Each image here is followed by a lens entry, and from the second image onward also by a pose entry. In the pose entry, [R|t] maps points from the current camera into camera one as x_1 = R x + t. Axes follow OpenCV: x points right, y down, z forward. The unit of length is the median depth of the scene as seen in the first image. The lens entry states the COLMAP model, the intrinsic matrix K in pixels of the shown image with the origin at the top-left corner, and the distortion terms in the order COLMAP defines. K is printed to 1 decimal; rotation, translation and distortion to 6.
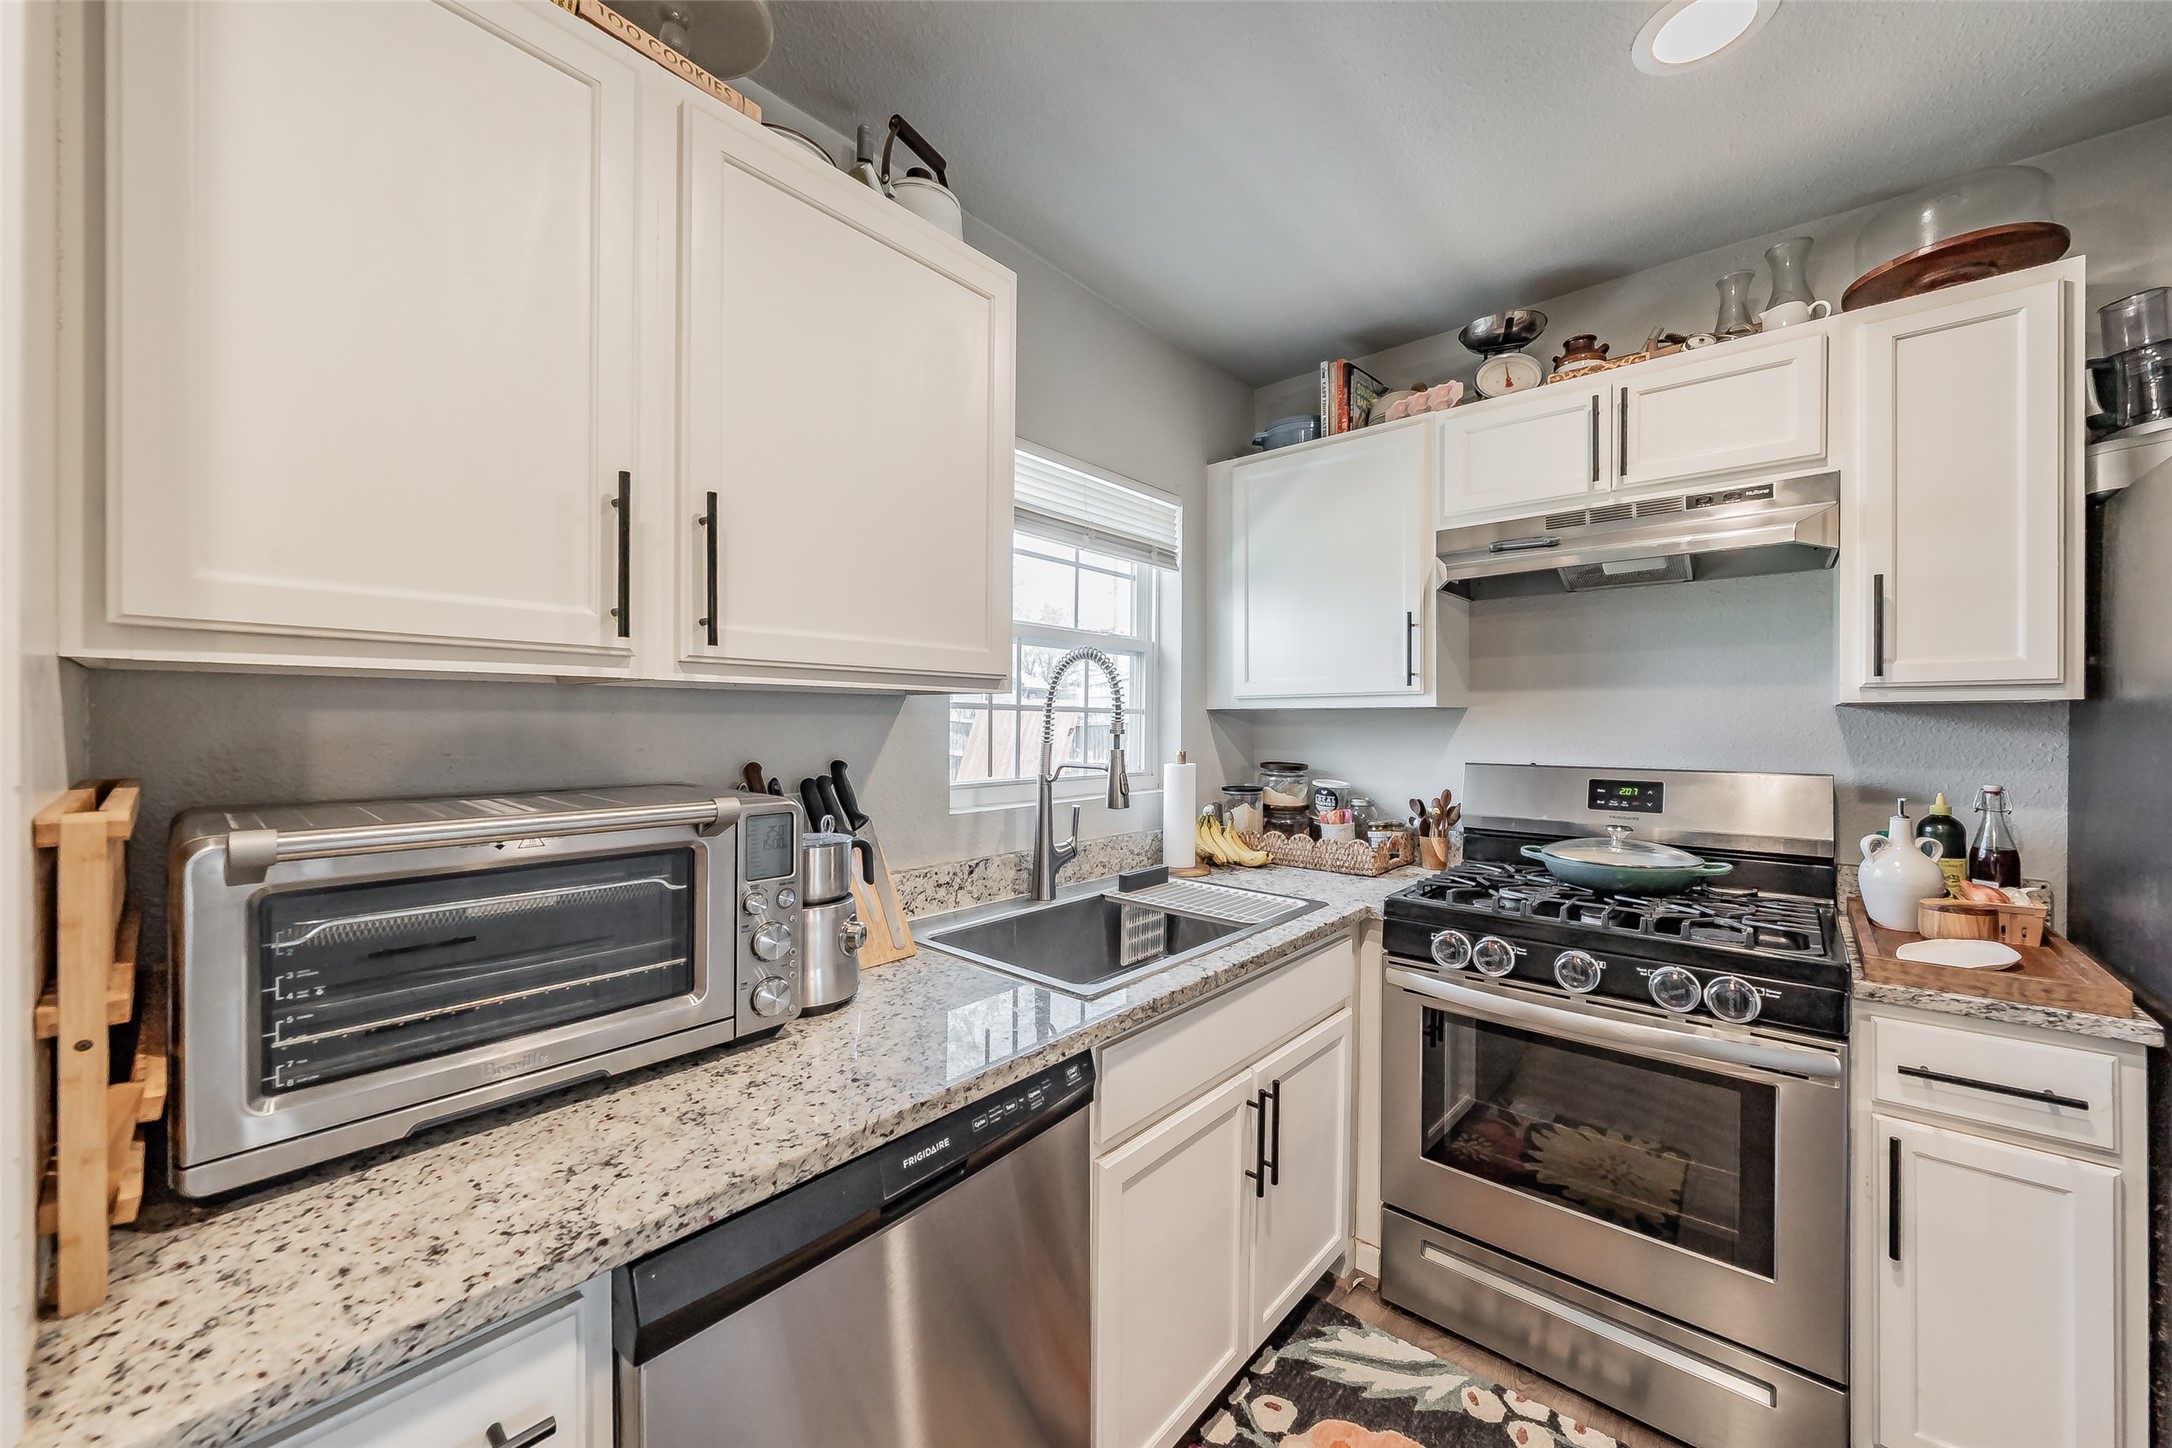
lens RADIAL K [[812.0, 0, 1086.2], [0, 812.0, 728.4], [0, 0, 1]] dist [-0.003418, 0.002596]
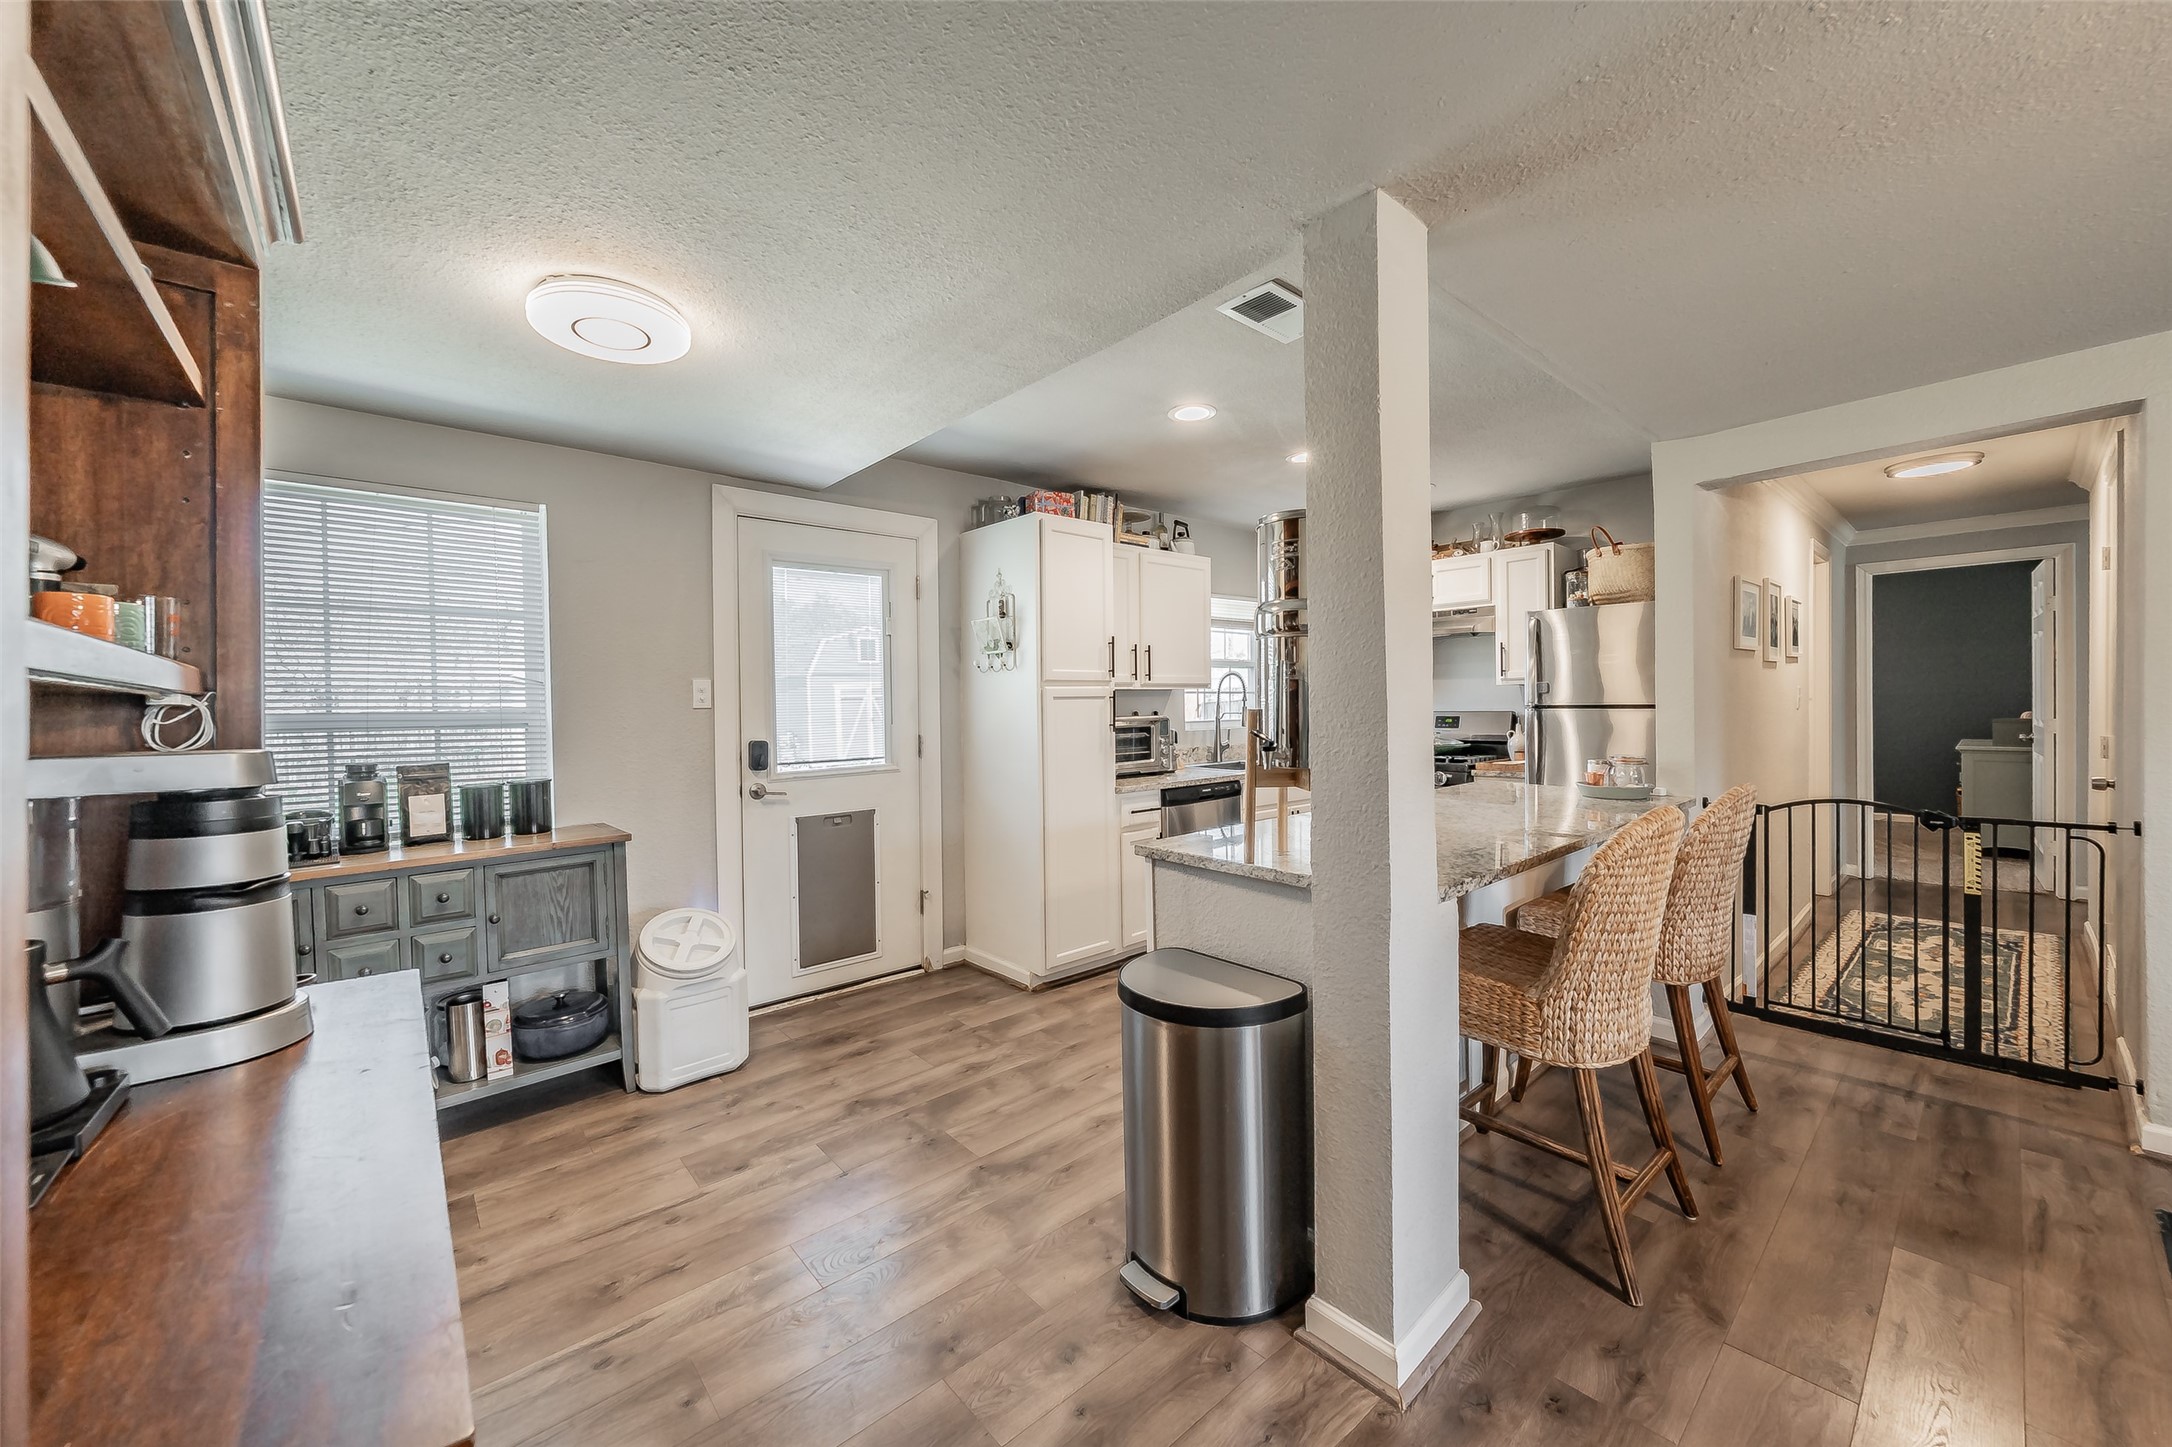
lens RADIAL K [[812.0, 0, 1099.1], [0, 812.0, 716.9], [0, 0, 1]] dist [-0.003418, 0.002596]
pose [[0.991442, -0.015406, -0.129637, -0.104001], [0.017114, 0.999781, 0.012076, 0.017029], [0.129423, -0.014192, 0.991488, -1.975842]]
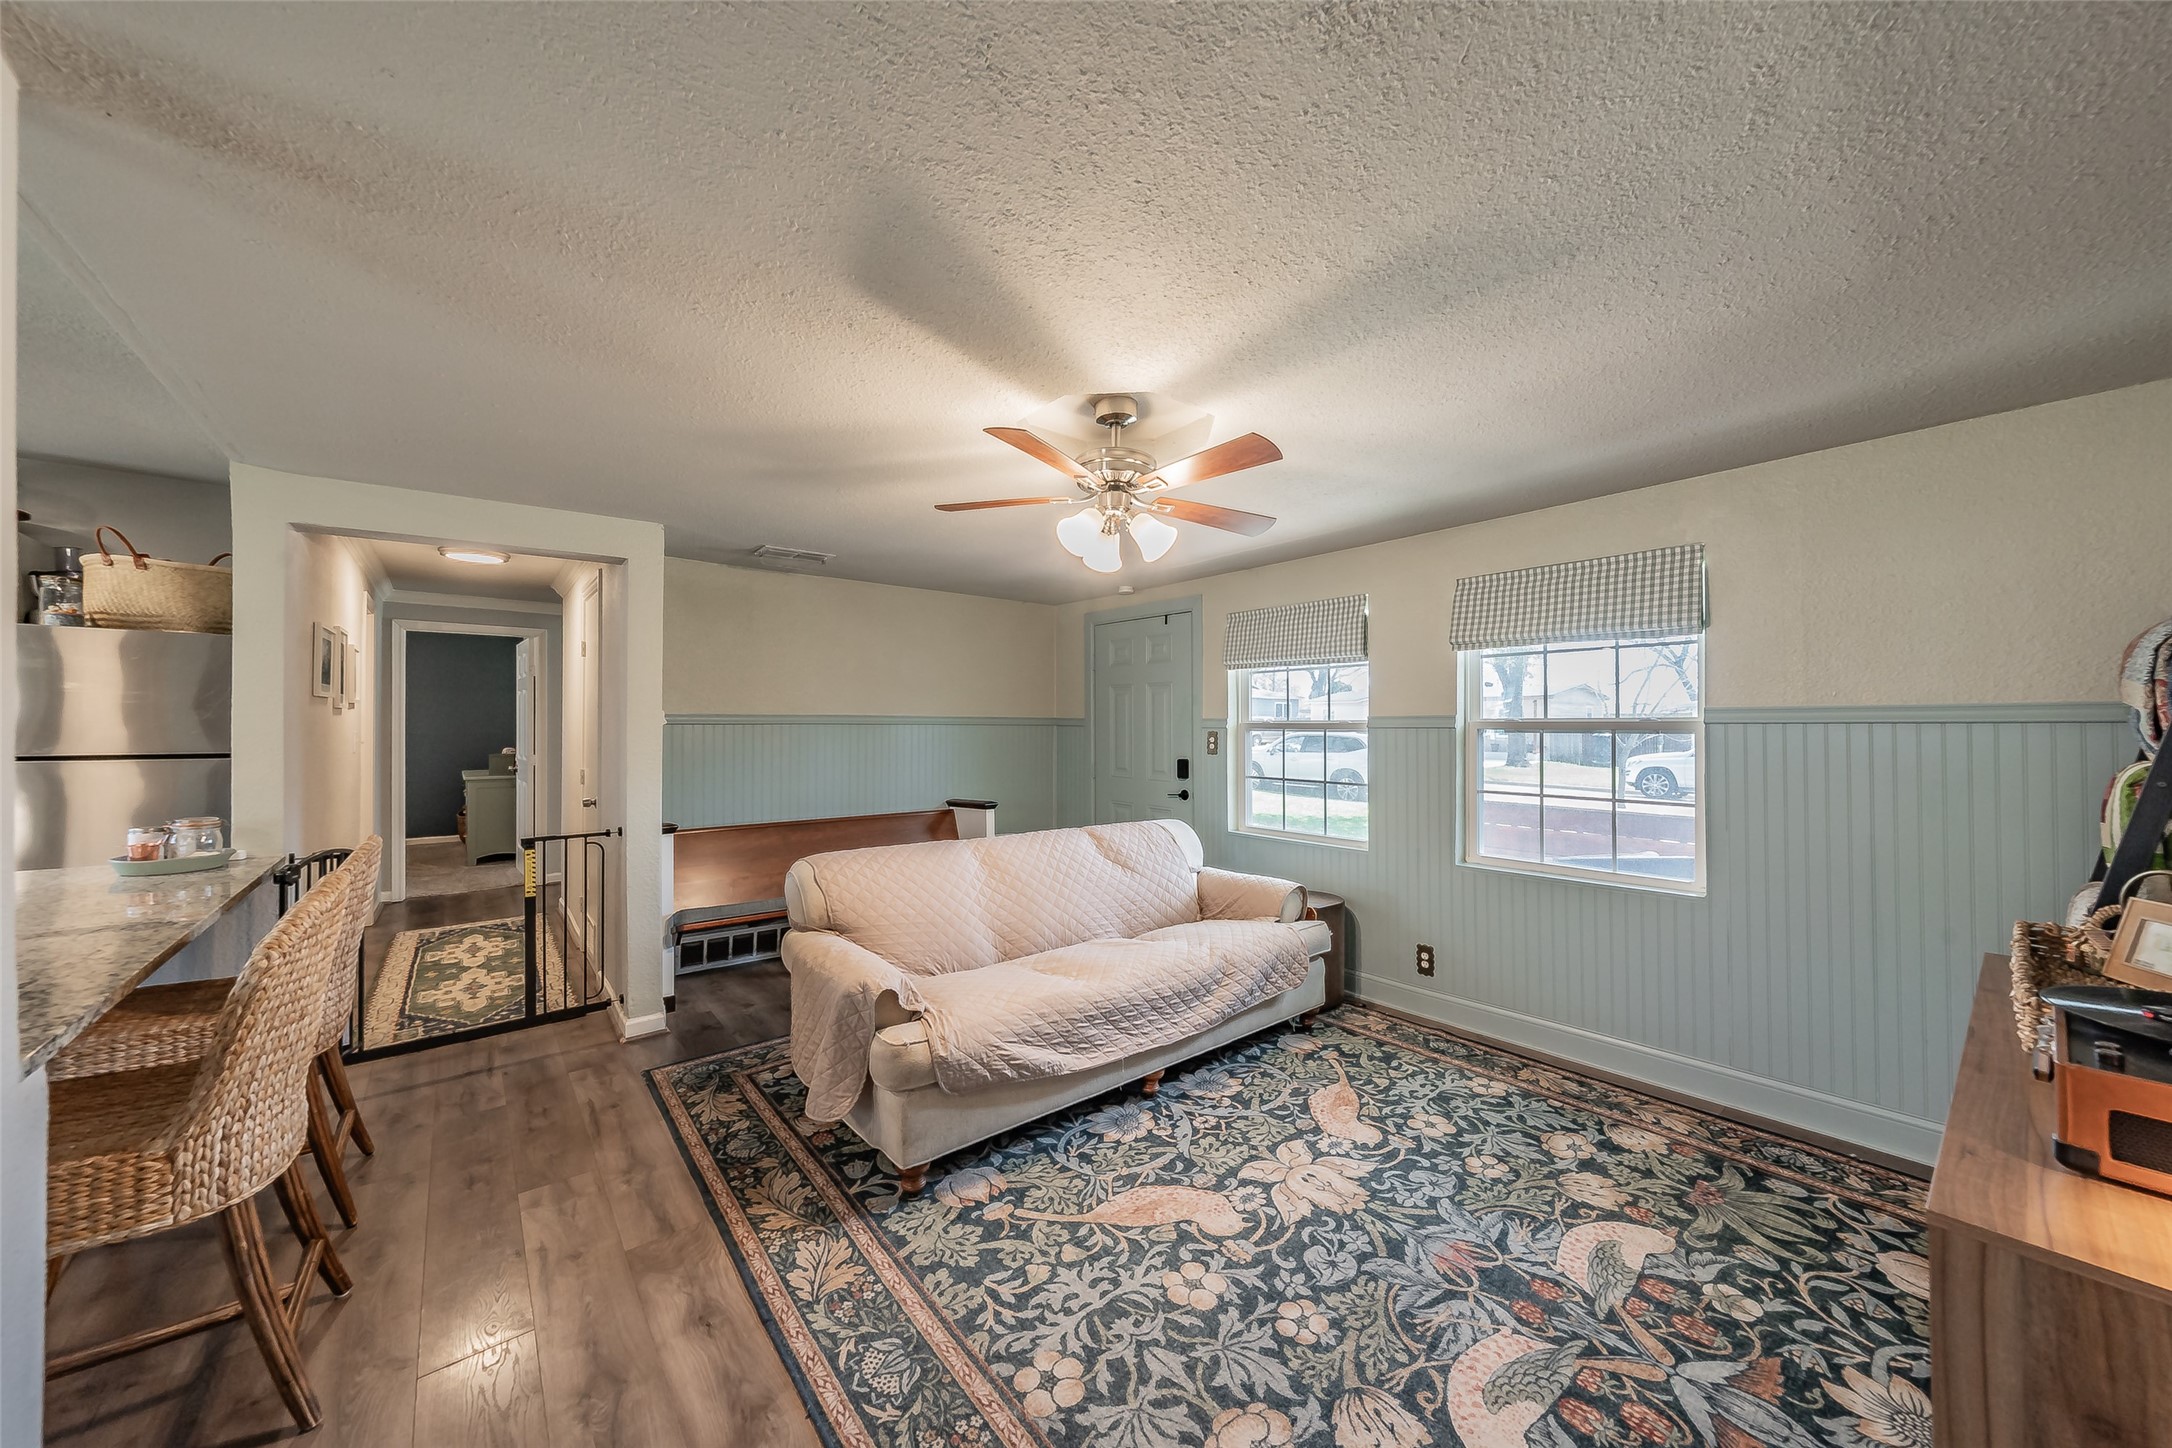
lens RADIAL K [[765.8, 0, 1073.7], [0, 765.8, 714.3], [0, 0, 1]] dist [-0.006493, 0.002541]
pose [[0.169800, 0.005901, 0.985461, -0.300173], [0.007591, 0.999945, -0.007295, -0.026349], [-0.985449, 0.008719, 0.169746, -1.903273]]
